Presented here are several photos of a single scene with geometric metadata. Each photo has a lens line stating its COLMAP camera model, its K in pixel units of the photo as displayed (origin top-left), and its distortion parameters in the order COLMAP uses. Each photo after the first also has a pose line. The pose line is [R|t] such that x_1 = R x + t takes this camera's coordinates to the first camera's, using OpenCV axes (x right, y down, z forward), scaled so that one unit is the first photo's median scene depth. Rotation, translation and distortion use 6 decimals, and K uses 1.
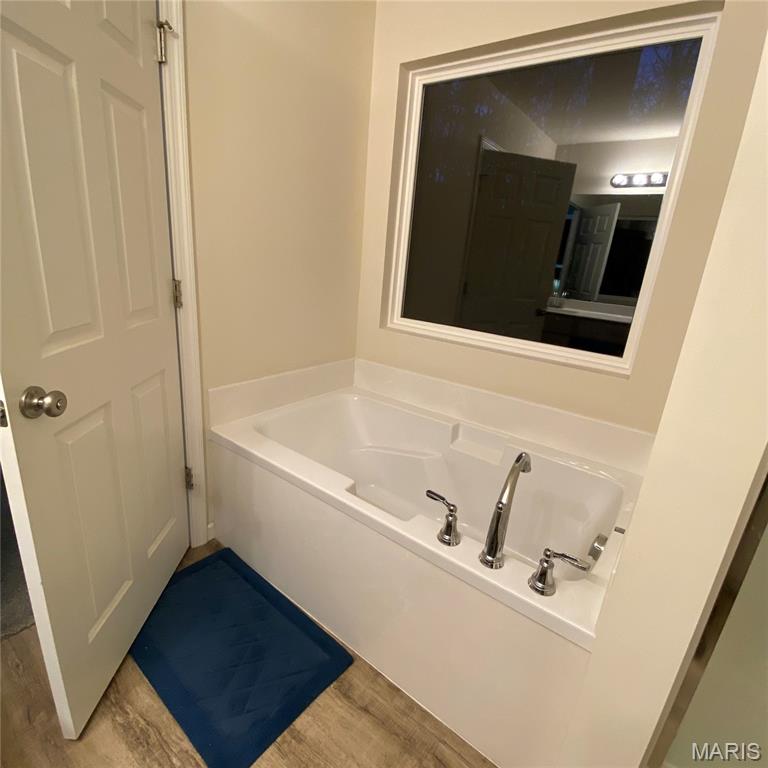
lens RADIAL K [[406.2, 0, 384.0], [0, 406.2, 384.0], [0, 0, 1]] dist [0.023581, -0.025780]
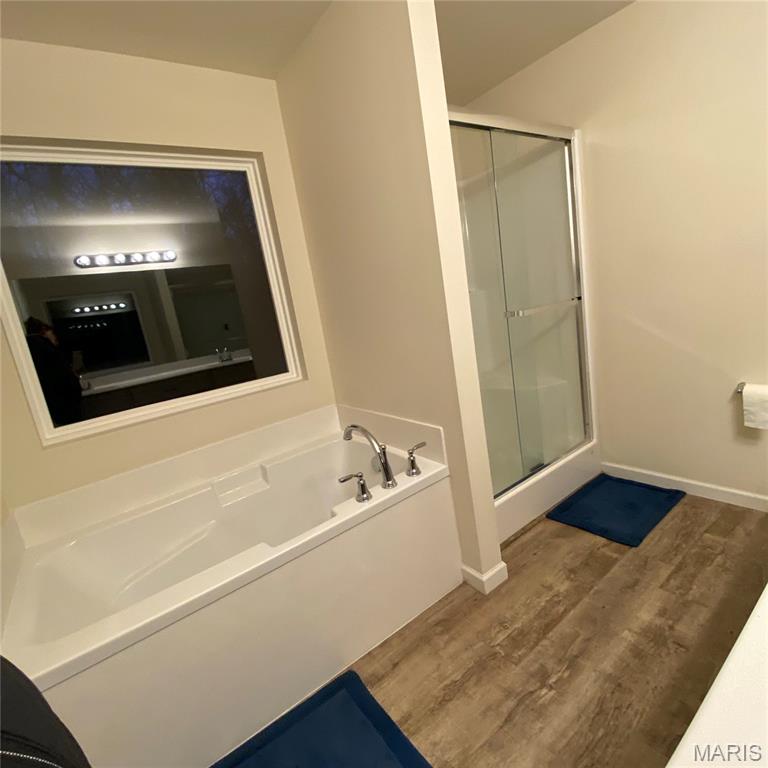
lens RADIAL K [[413.5, 0, 384.0], [0, 413.5, 384.0], [0, 0, 1]] dist [0.025899, -0.024601]
pose [[0.258340, -0.300464, 0.918140, -0.839855], [0.456220, 0.875691, 0.158205, -0.128273], [-0.851542, 0.378003, 0.363304, 0.236832]]
